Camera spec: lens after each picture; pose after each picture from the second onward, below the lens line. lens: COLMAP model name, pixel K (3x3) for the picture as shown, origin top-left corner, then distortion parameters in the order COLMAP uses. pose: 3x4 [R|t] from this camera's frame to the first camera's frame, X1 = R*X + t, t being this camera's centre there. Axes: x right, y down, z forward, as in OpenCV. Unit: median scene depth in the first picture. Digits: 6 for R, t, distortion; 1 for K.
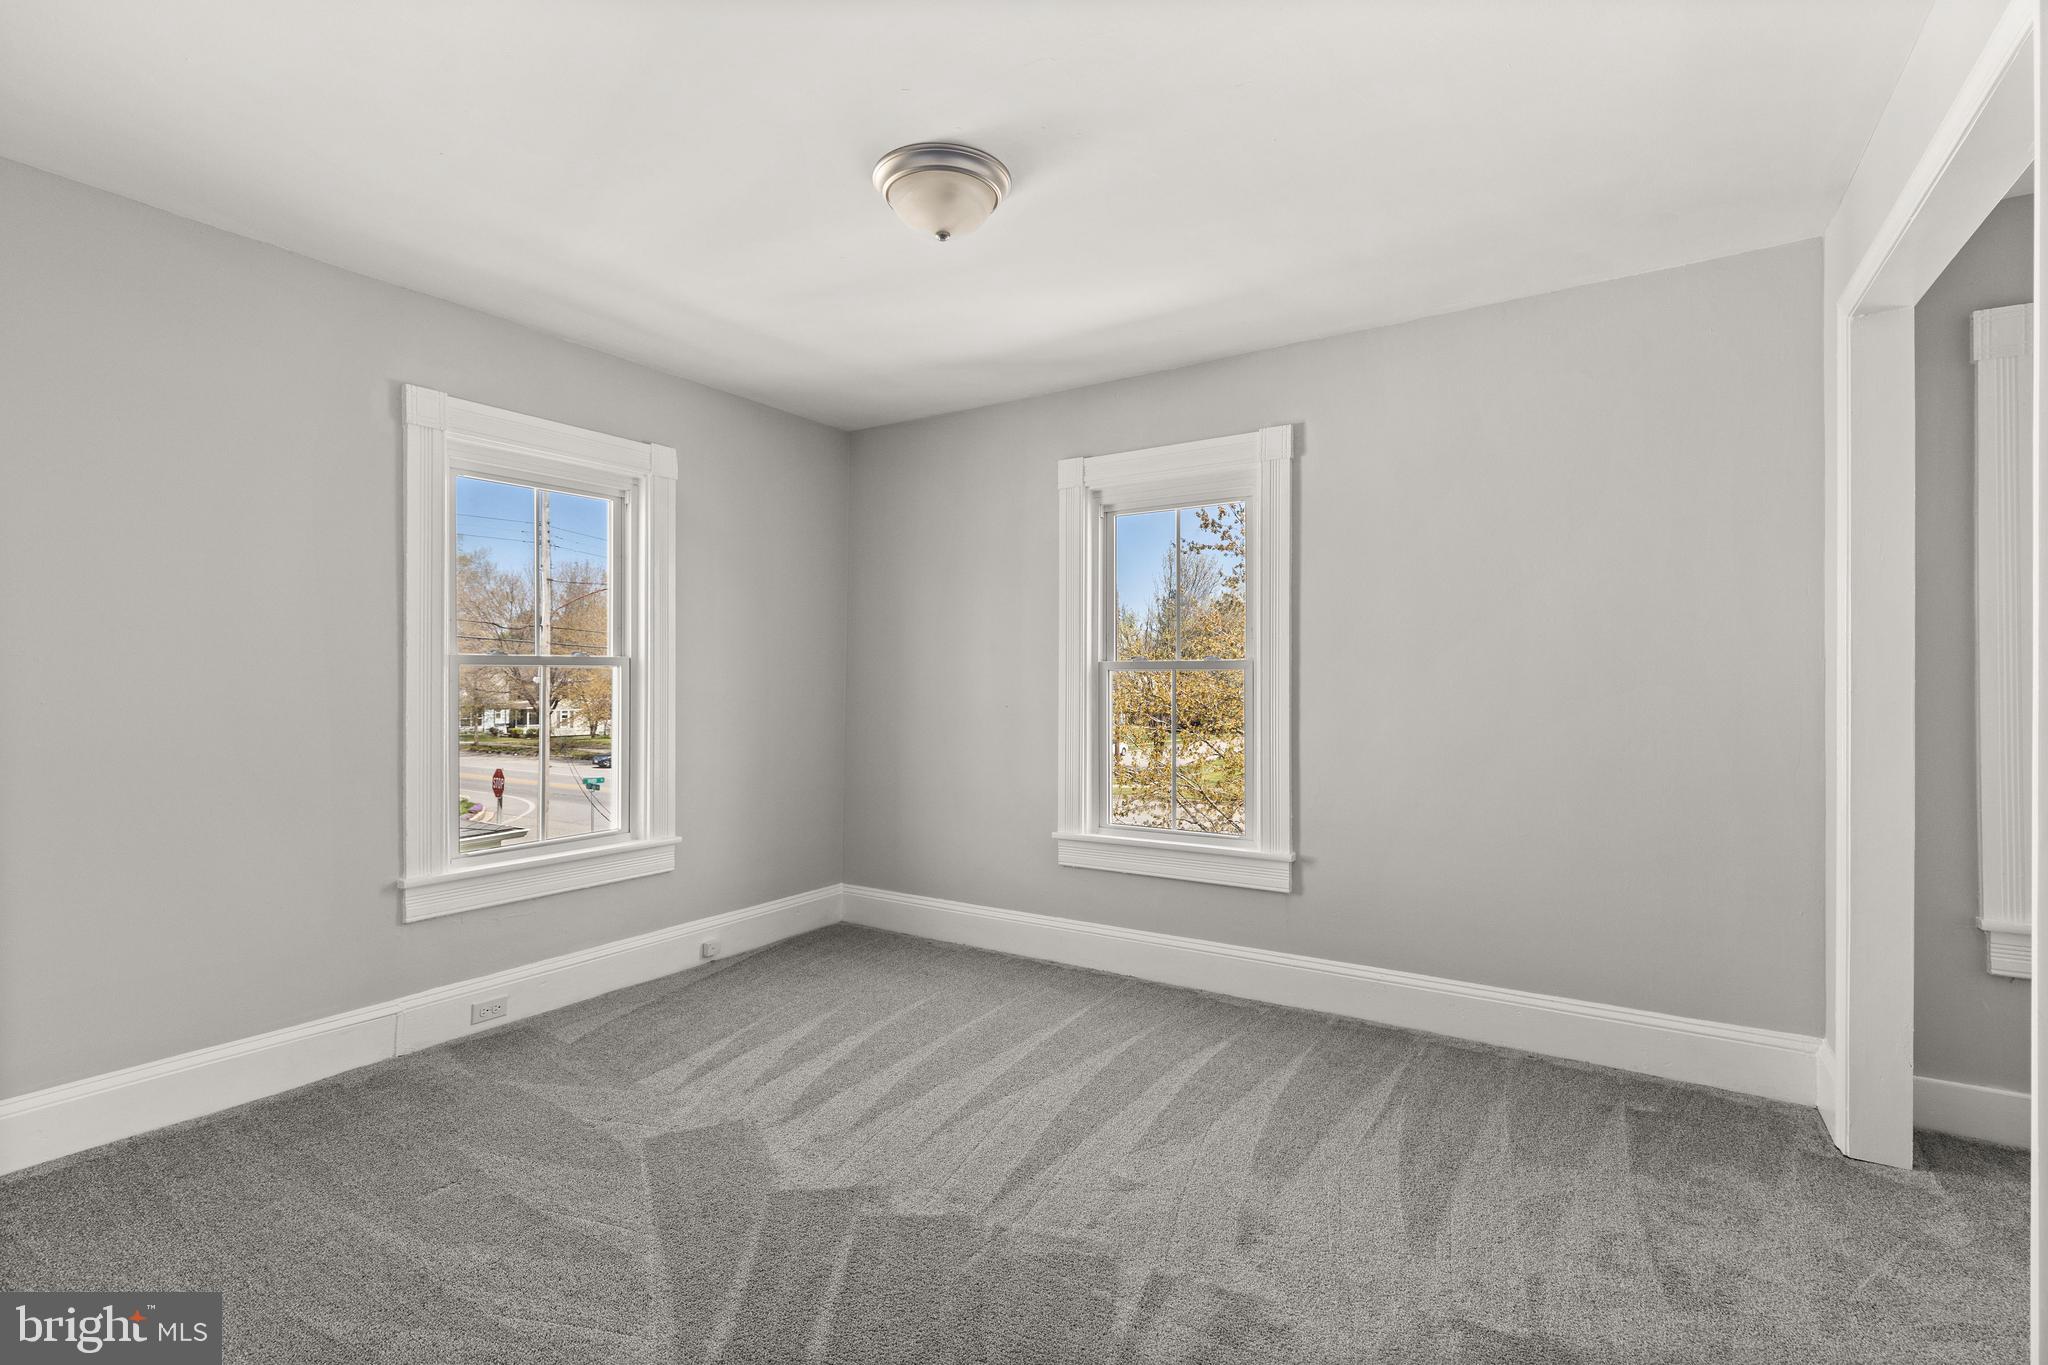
lens RADIAL K [[925.8, 0, 1043.2], [0, 925.8, 689.8], [0, 0, 1]] dist [0.004143, 0.000321]
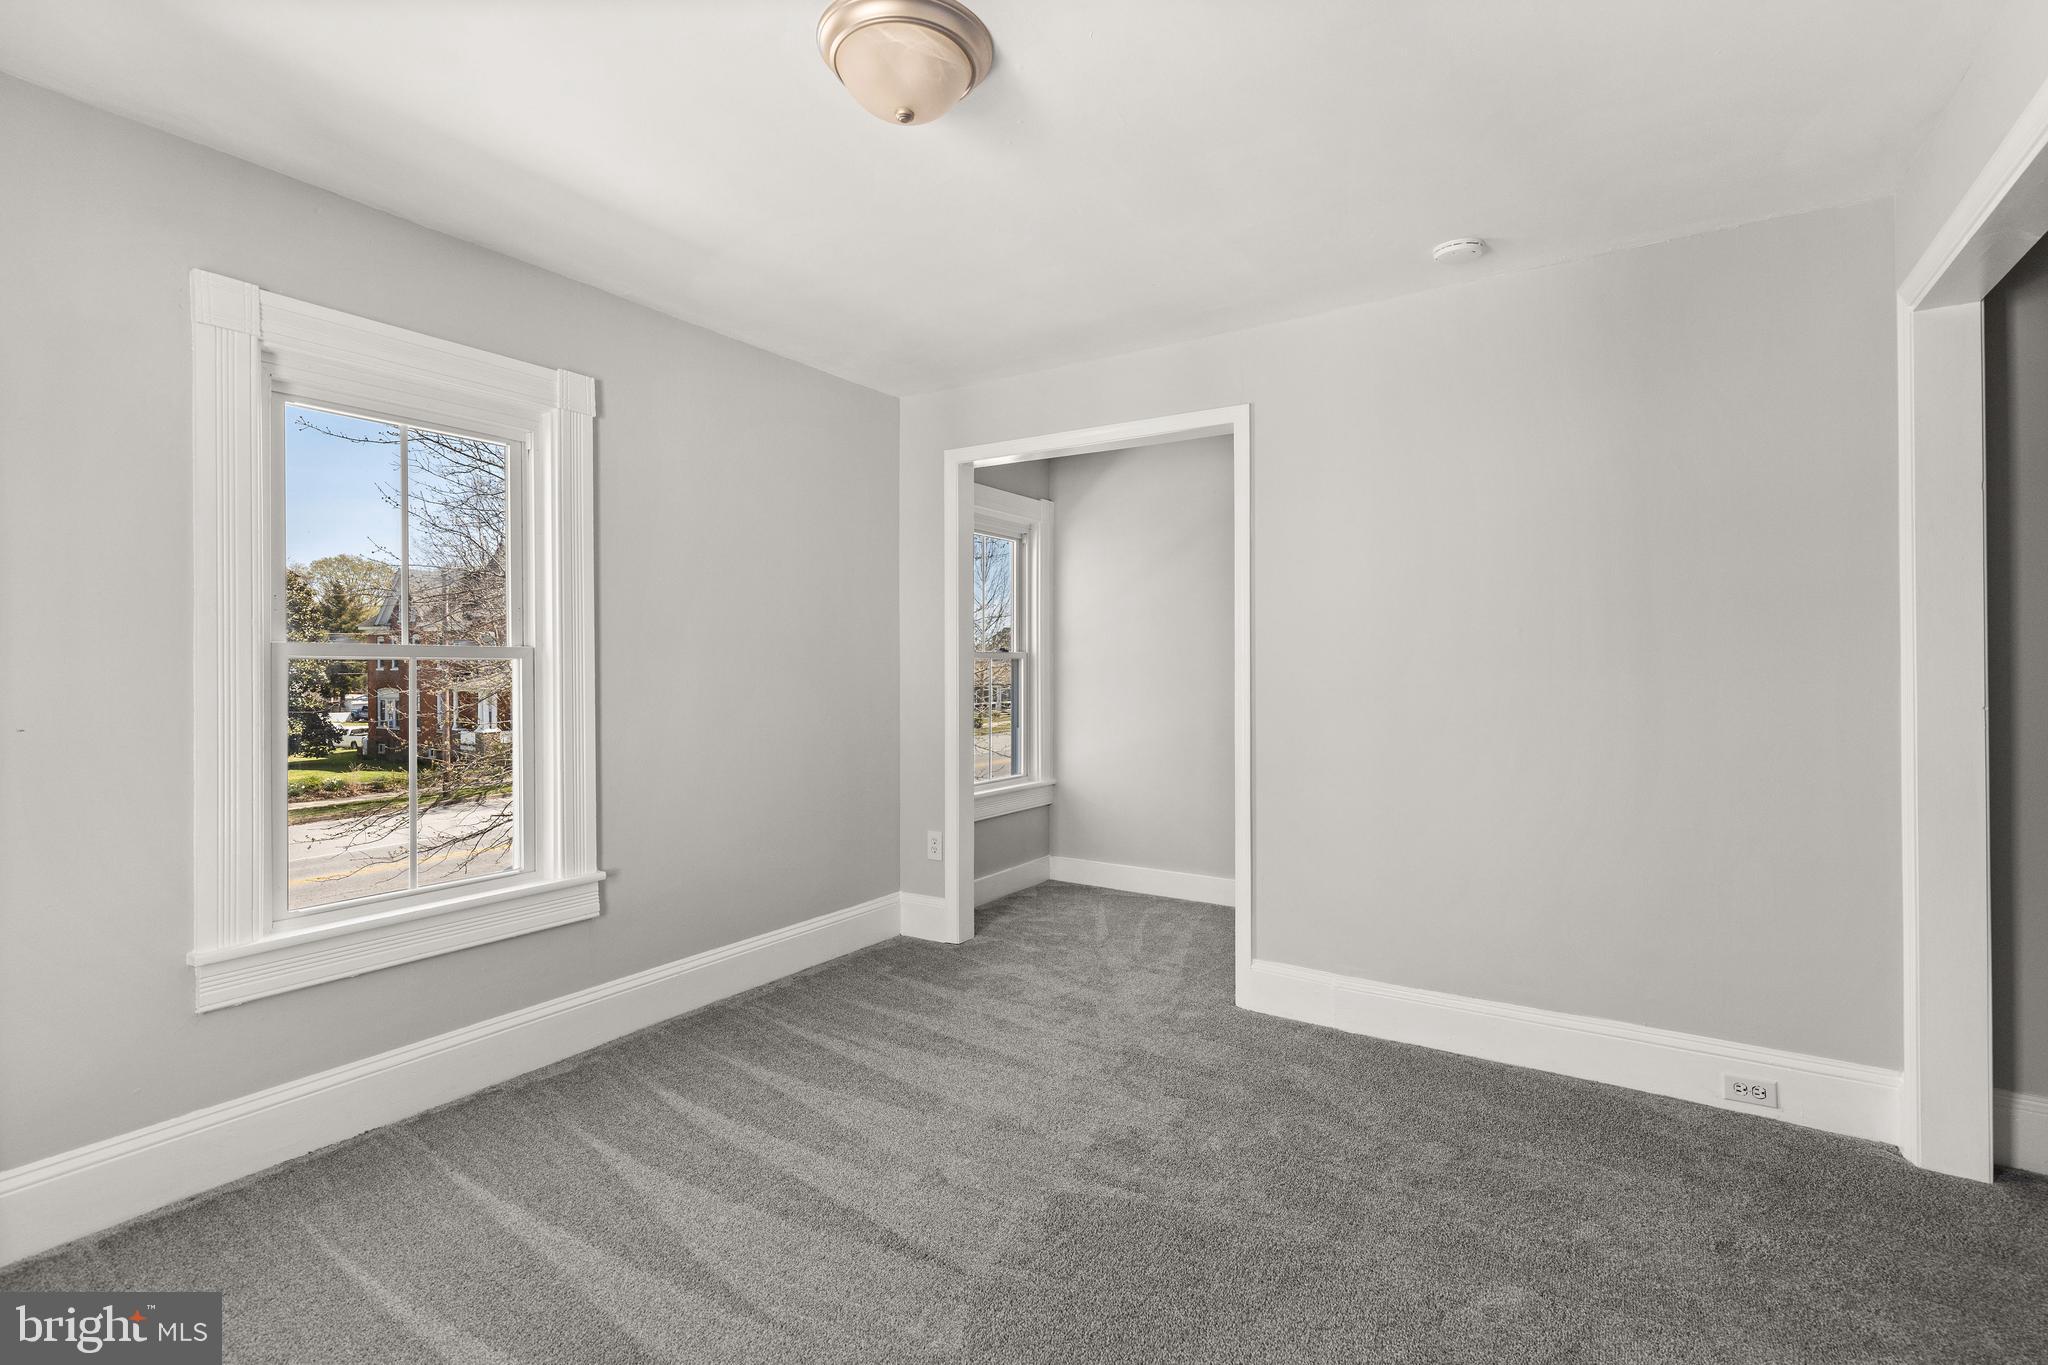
lens RADIAL K [[931.4, 0, 1028.8], [0, 931.4, 669.2], [0, 0, 1]] dist [0.000609, -0.000391]
pose [[0.001874, -0.005712, 0.999982, -0.793974], [0.002618, 0.999980, 0.005707, -0.022643], [-0.999995, 0.002607, 0.001889, 0.771119]]
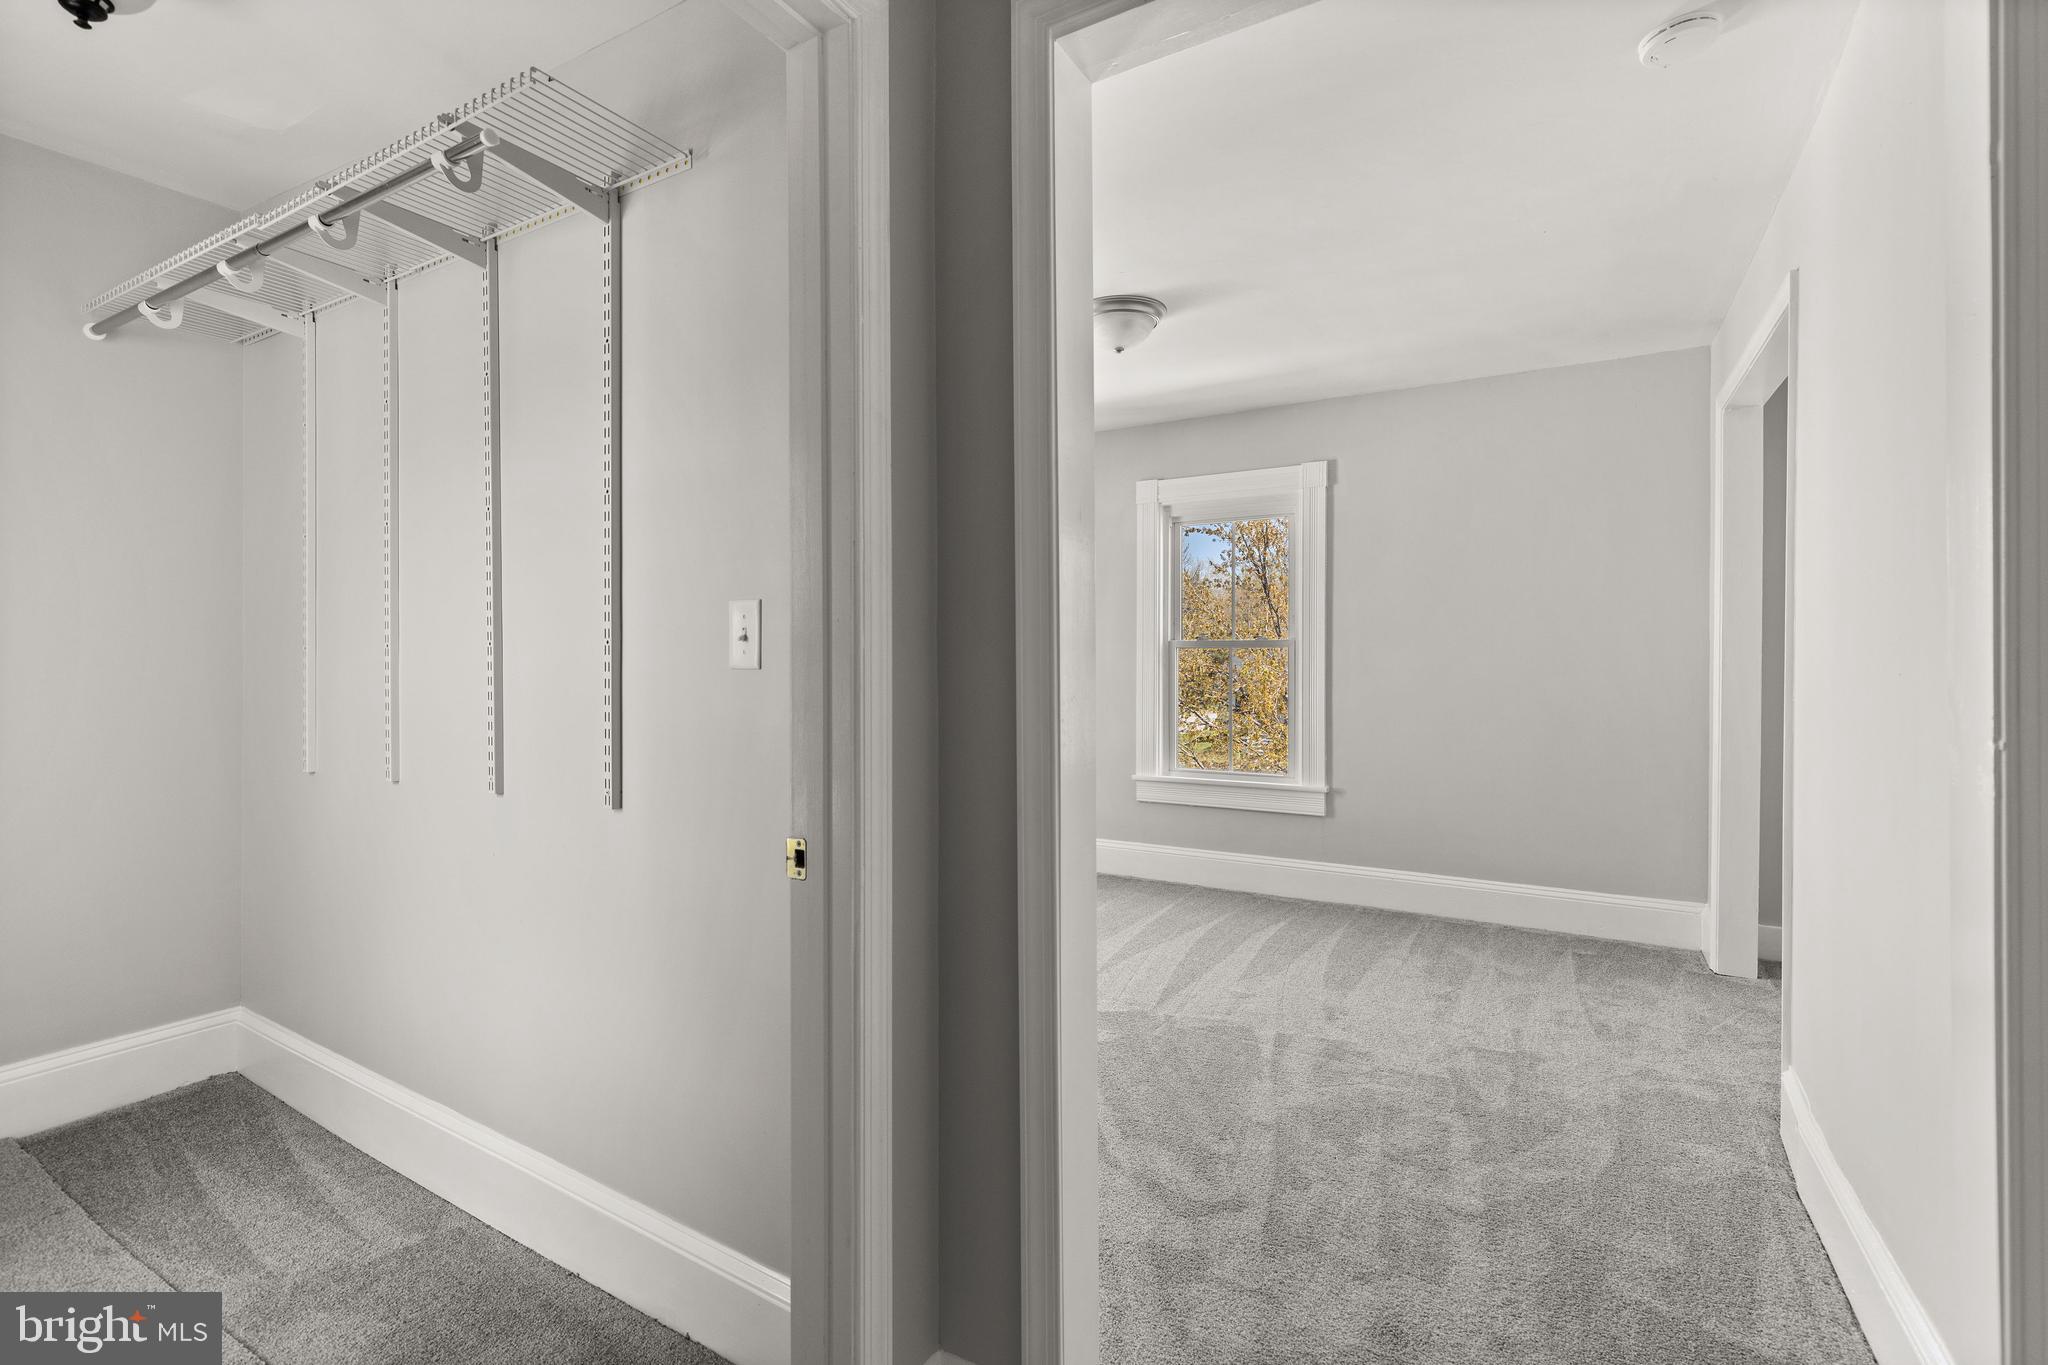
lens RADIAL K [[931.6, 0, 1027.7], [0, 931.6, 677.5], [0, 0, 1]] dist [-0.001708, -0.000293]
pose [[0.999507, -0.001038, 0.031374, -0.259468], [0.000643, 0.999920, 0.012611, 0.005828], [-0.031384, -0.012585, 0.999428, -0.407609]]
